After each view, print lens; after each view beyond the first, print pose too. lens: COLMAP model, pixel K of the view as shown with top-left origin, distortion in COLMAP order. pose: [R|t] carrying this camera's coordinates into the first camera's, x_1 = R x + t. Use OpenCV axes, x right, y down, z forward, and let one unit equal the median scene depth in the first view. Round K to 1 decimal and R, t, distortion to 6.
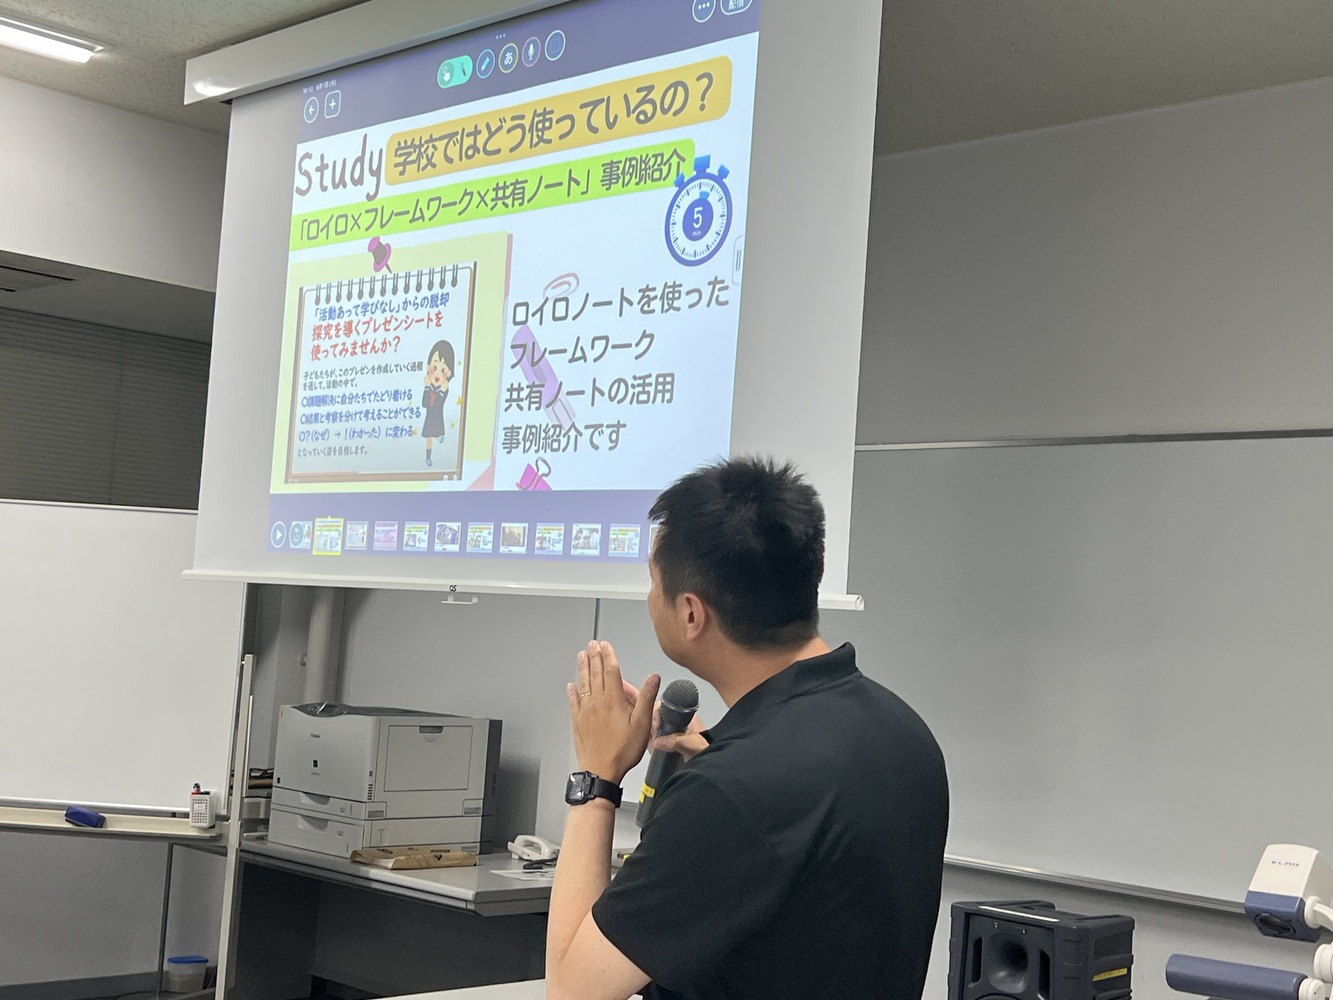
lens RADIAL K [[1903.7, 0, 665.6], [0, 1903.7, 496.0], [0, 0, 1]] dist [0.198816, -0.688620]
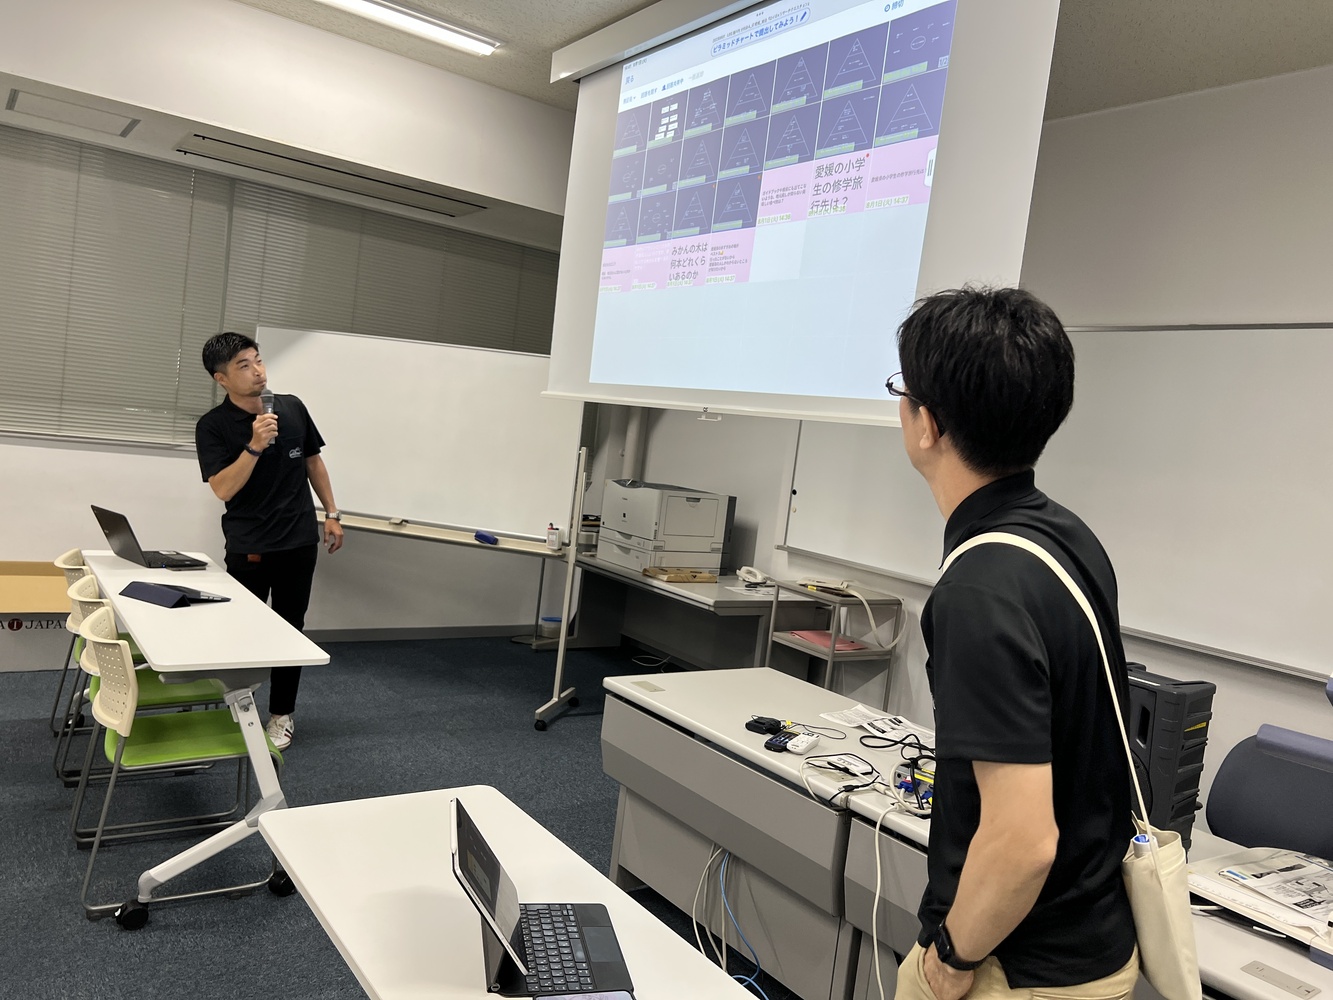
lens RADIAL K [[999.8, 0, 666.5], [0, 999.8, 500.0], [0, 0, 1]] dist [0.113969, -0.188294]
pose [[0.985291, 0.063281, -0.158739, -0.010031], [-0.043143, 0.990932, 0.127247, 0.015590], [0.165352, -0.118527, 0.979086, 0.172028]]
